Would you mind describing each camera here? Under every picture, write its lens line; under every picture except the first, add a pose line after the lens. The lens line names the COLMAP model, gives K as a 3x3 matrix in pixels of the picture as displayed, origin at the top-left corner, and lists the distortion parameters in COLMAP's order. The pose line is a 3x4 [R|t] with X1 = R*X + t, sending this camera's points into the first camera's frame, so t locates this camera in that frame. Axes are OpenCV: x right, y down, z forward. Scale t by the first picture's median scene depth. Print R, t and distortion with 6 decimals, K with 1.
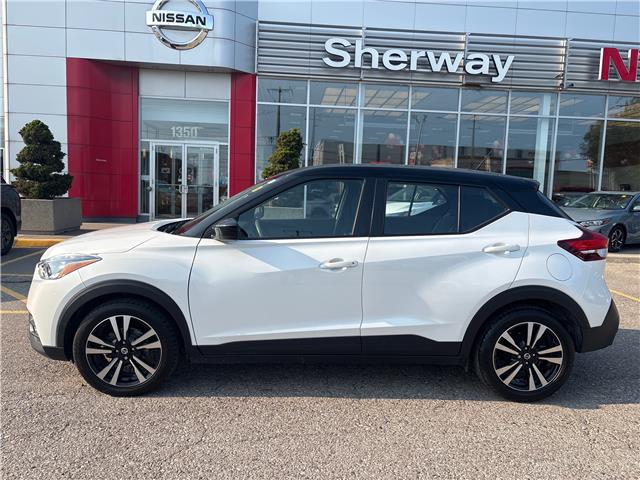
lens RADIAL K [[488.3, 0, 316.5], [0, 488.3, 232.7], [0, 0, 1]] dist [0.062350, -0.069805]
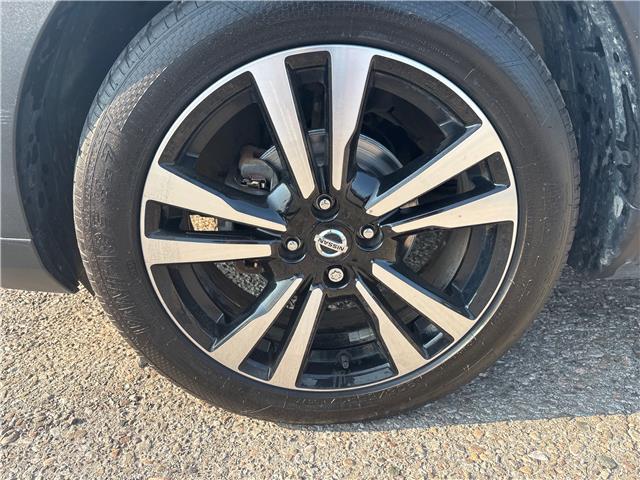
lens RADIAL K [[488.3, 0, 317.6], [0, 488.3, 249.1], [0, 0, 1]] dist [0.062350, -0.069805]
pose [[0.998925, -0.043786, -0.015197, -0.117088], [0.046336, 0.950828, 0.306234, 0.053761], [0.001041, -0.306609, 0.951835, 0.241186]]
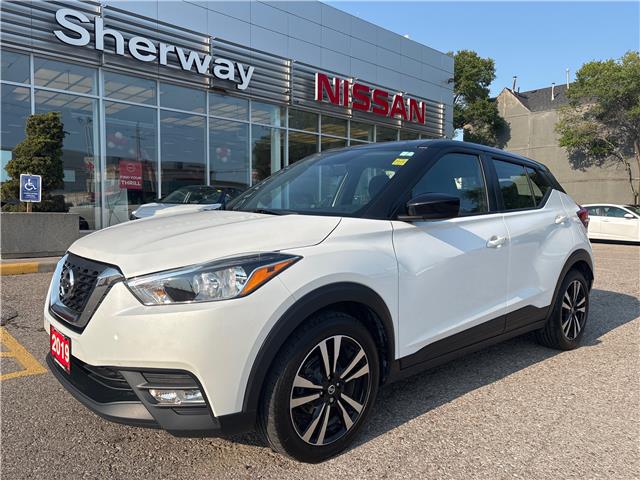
lens RADIAL K [[488.3, 0, 304.7], [0, 488.3, 235.8], [0, 0, 1]] dist [0.062350, -0.069805]
pose [[0.771342, -0.057230, 0.633843, -0.249393], [0.068608, 0.997622, 0.006584, 0.006374], [-0.632712, 0.038408, 0.773434, 0.146867]]
